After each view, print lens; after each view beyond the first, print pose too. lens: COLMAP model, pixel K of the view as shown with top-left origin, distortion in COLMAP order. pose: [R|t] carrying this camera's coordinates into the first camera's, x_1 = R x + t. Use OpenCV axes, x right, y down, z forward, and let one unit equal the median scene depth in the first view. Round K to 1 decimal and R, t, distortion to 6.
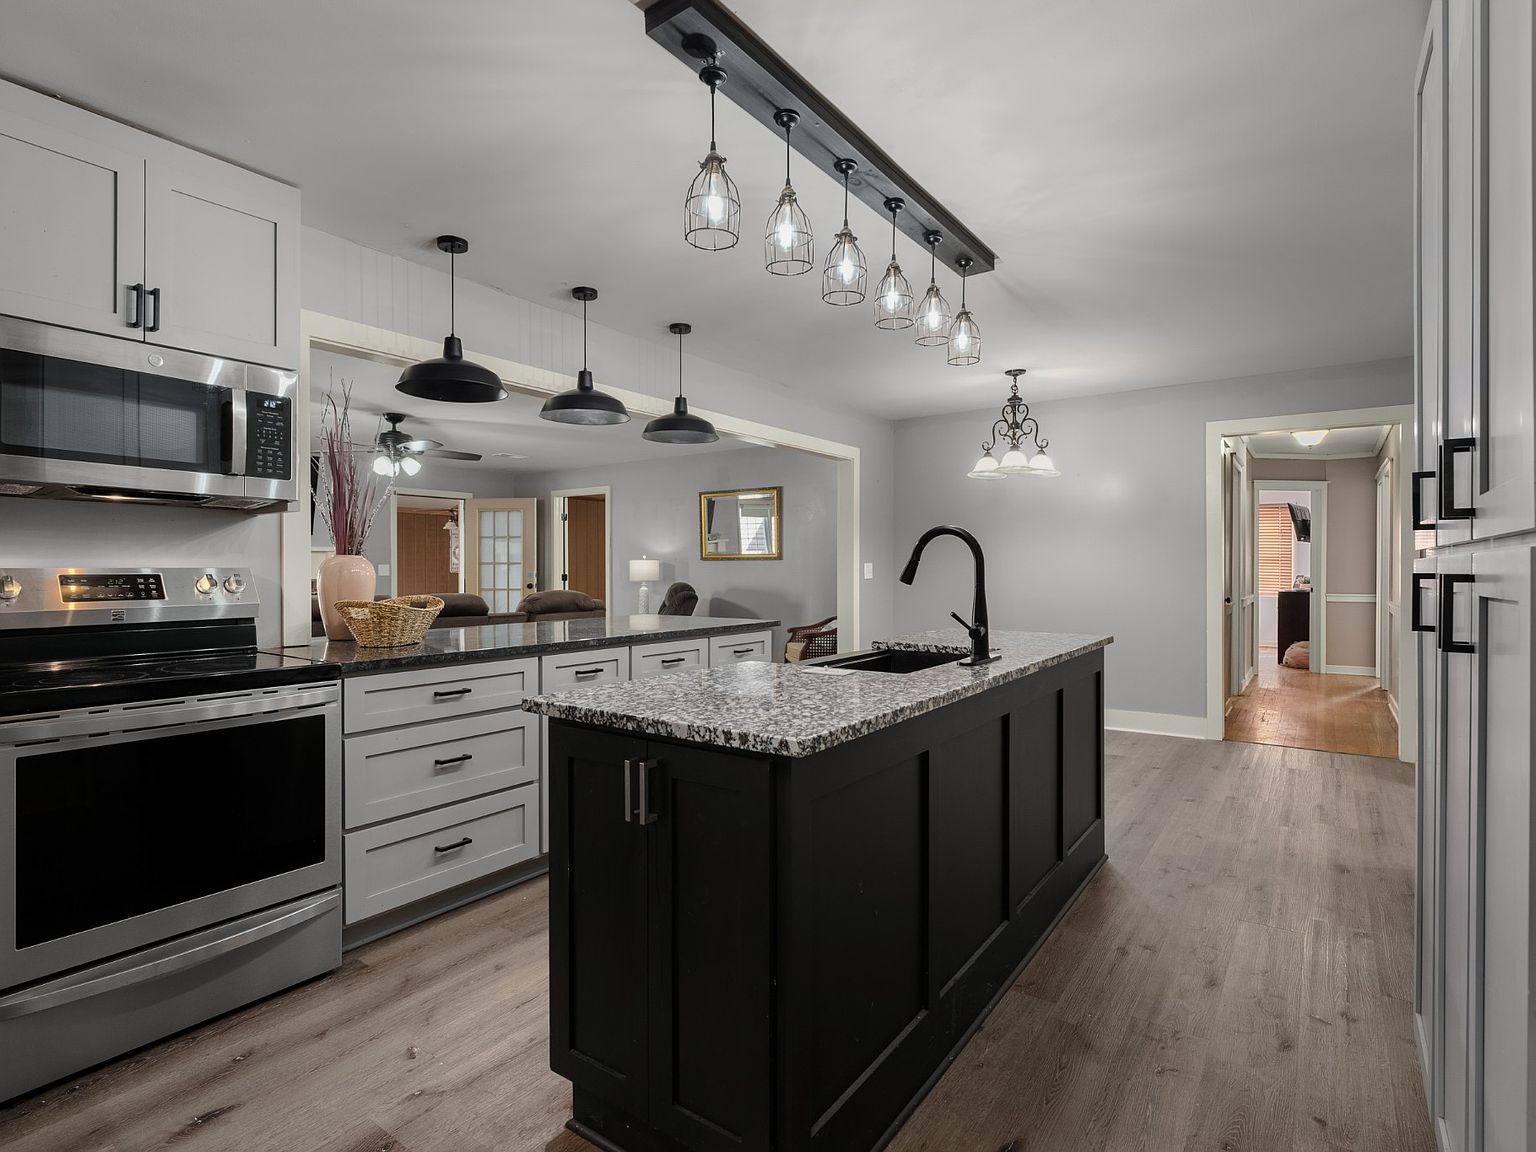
lens RADIAL K [[805.5, 0, 768.4], [0, 805.5, 570.2], [0, 0, 1]] dist [0.002515, 0.000431]
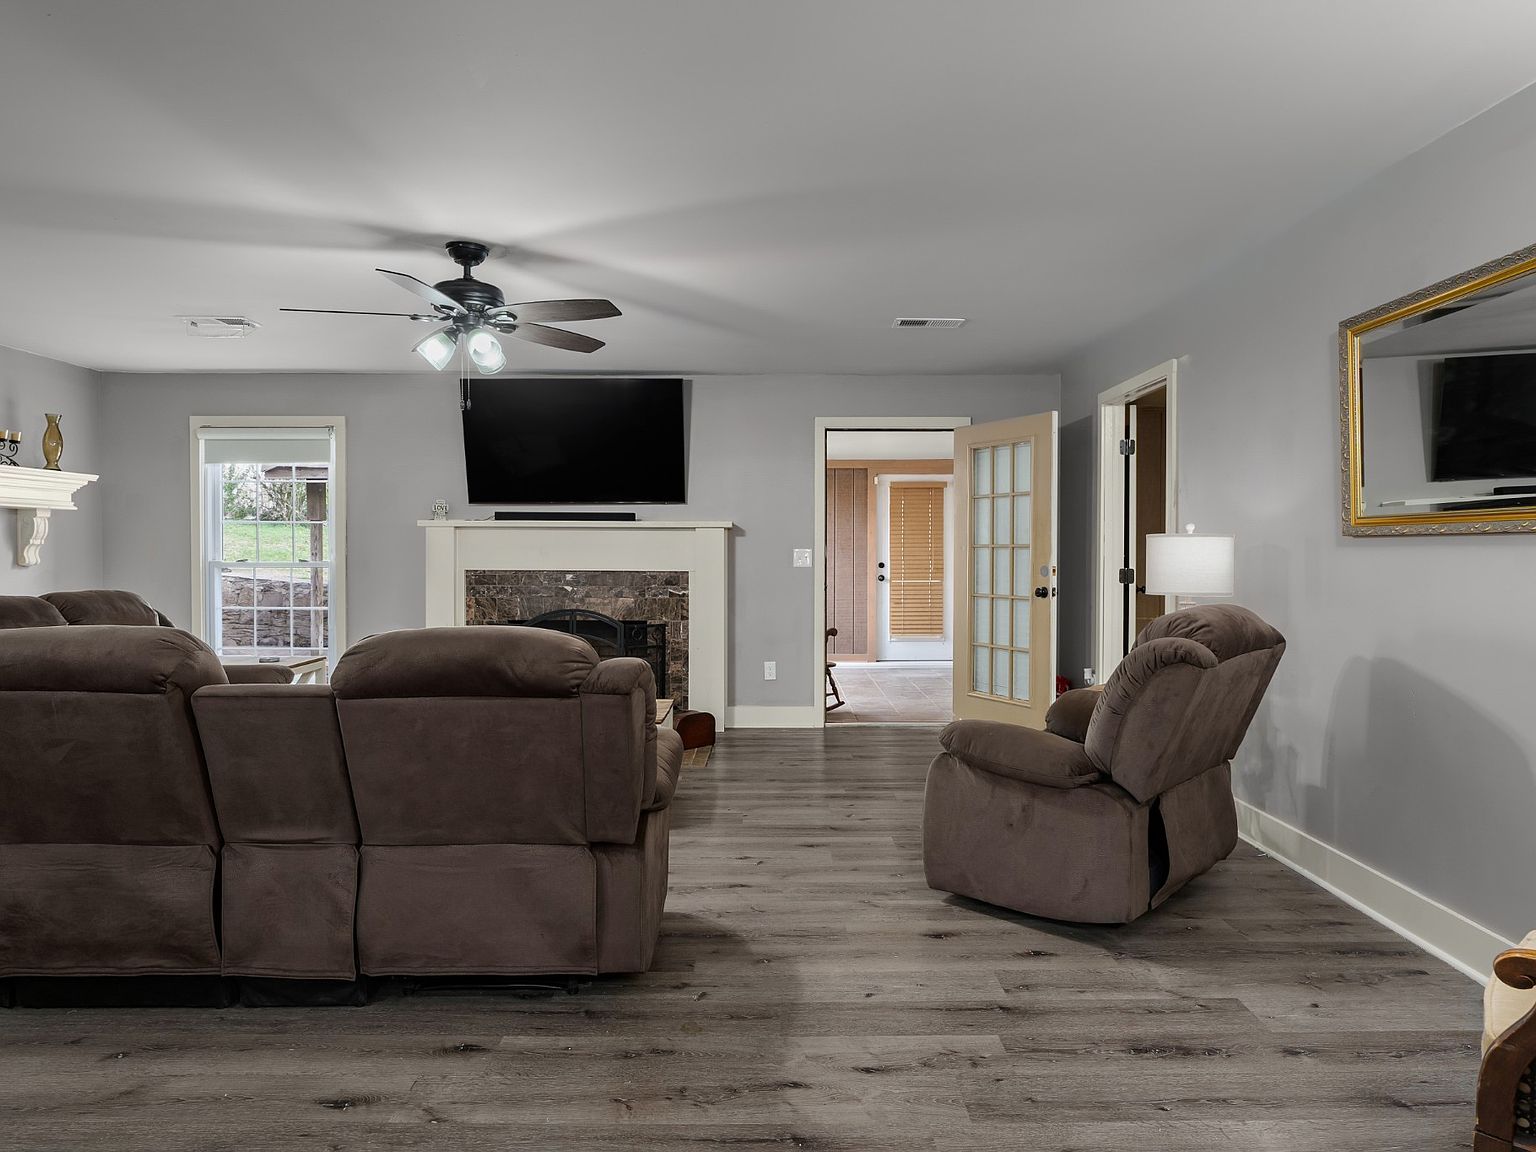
lens RADIAL K [[890.3, 0, 765.2], [0, 890.3, 558.1], [0, 0, 1]] dist [0.000639, 0.000259]
pose [[0.562334, 0.004375, -0.826899, 0.066416], [-0.001167, 0.999989, 0.004498, -0.003892], [0.826909, -0.001565, 0.562333, 0.630518]]
